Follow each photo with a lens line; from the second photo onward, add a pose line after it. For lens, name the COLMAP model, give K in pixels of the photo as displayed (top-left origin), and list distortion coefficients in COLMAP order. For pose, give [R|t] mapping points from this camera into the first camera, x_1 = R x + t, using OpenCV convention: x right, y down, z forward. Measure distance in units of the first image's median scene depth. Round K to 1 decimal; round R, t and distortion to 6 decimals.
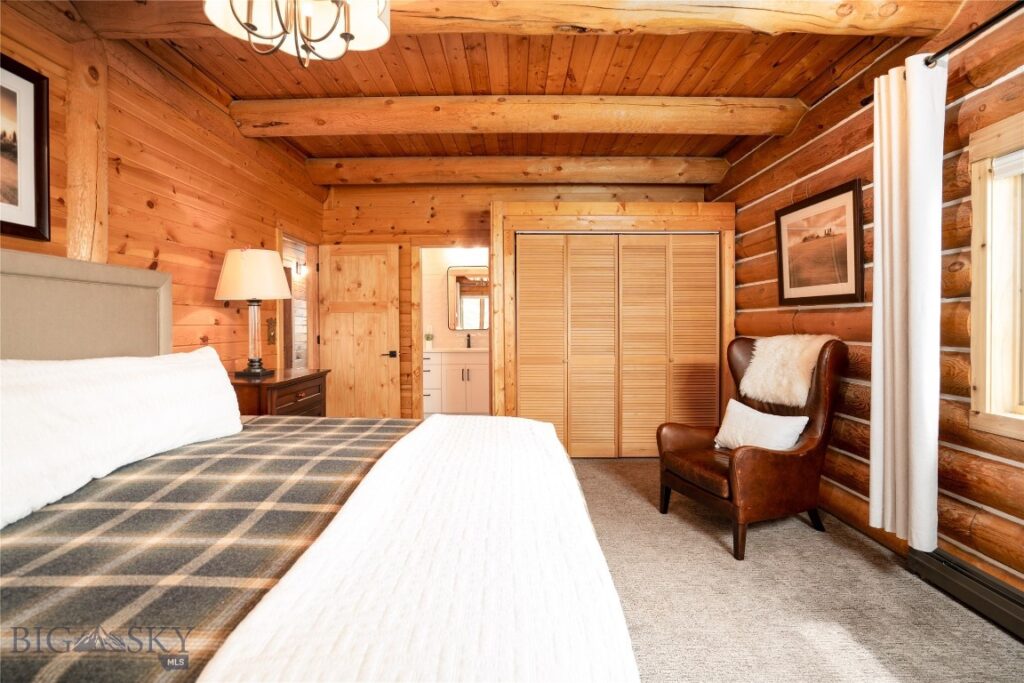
lens RADIAL K [[495.7, 0, 508.9], [0, 495.7, 333.0], [0, 0, 1]] dist [0.004127, 0.000307]
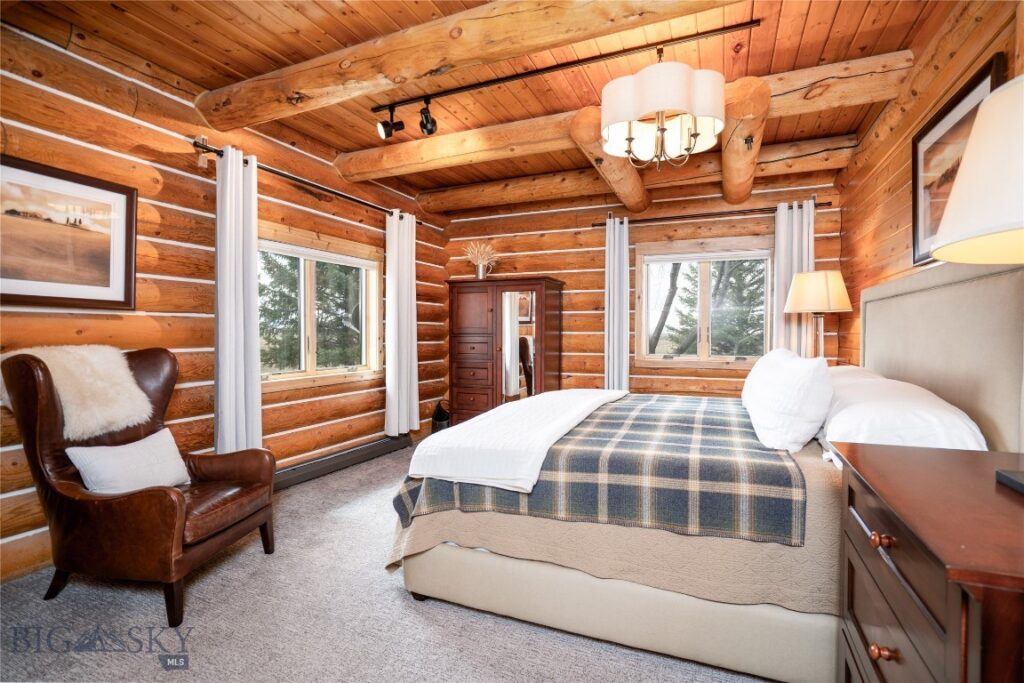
lens RADIAL K [[495.7, 0, 511.0], [0, 495.7, 337.8], [0, 0, 1]] dist [0.004127, 0.000307]
pose [[-0.911668, 0.002595, 0.410920, -0.374242], [0.011625, 0.999743, 0.019477, -0.015818], [-0.410764, 0.022534, -0.911463, 1.478943]]
